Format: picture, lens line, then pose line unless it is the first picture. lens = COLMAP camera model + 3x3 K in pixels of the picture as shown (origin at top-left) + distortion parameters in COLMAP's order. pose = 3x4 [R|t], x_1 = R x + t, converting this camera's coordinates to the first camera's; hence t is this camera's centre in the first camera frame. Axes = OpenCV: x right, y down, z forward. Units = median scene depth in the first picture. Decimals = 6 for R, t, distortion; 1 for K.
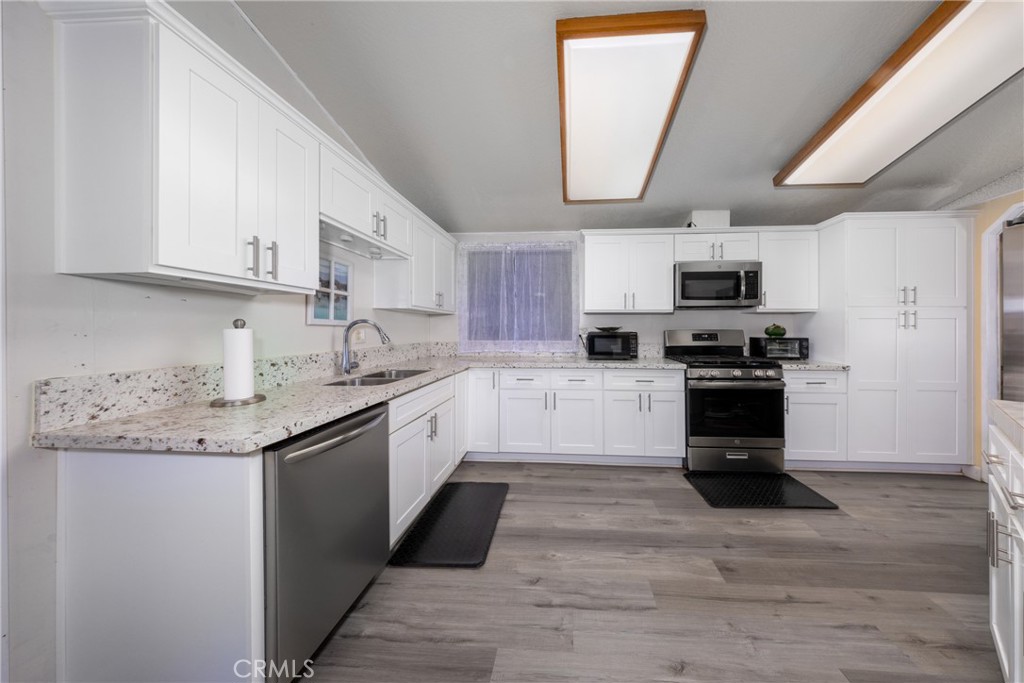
lens RADIAL K [[301.0, 0, 511.1], [0, 301.0, 339.3], [0, 0, 1]] dist [-0.001484, -0.000059]
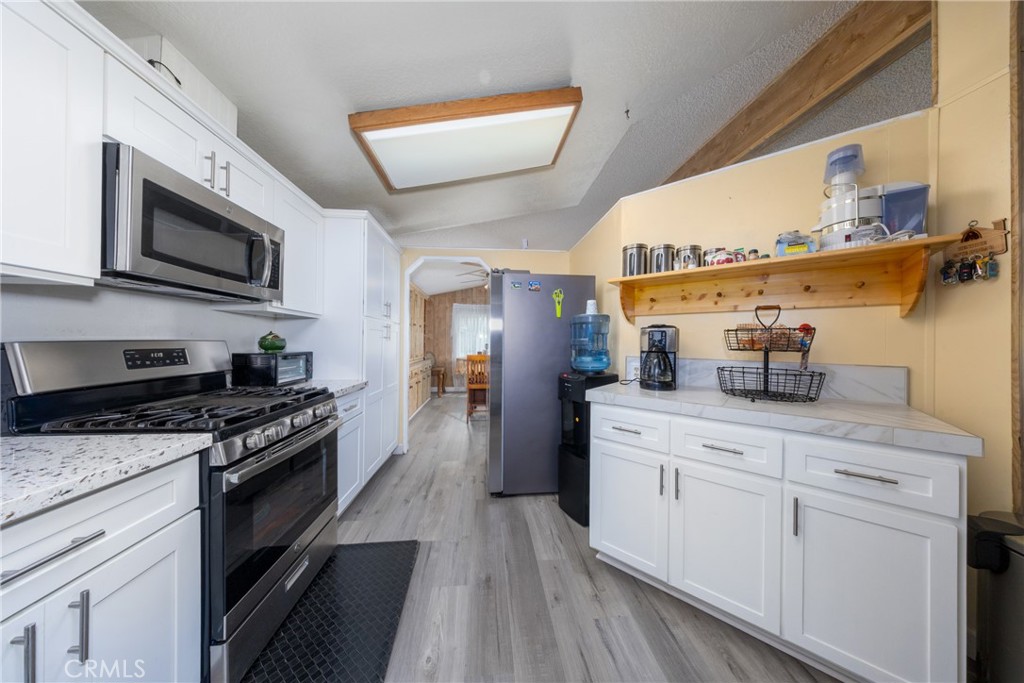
lens RADIAL K [[301.0, 0, 511.1], [0, 301.0, 339.3], [0, 0, 1]] dist [-0.001484, -0.000059]
pose [[-0.267786, 0.001908, 0.963476, 0.114904], [0.021098, 0.999770, 0.003885, -0.027327], [-0.963247, 0.021367, -0.267765, 0.711188]]
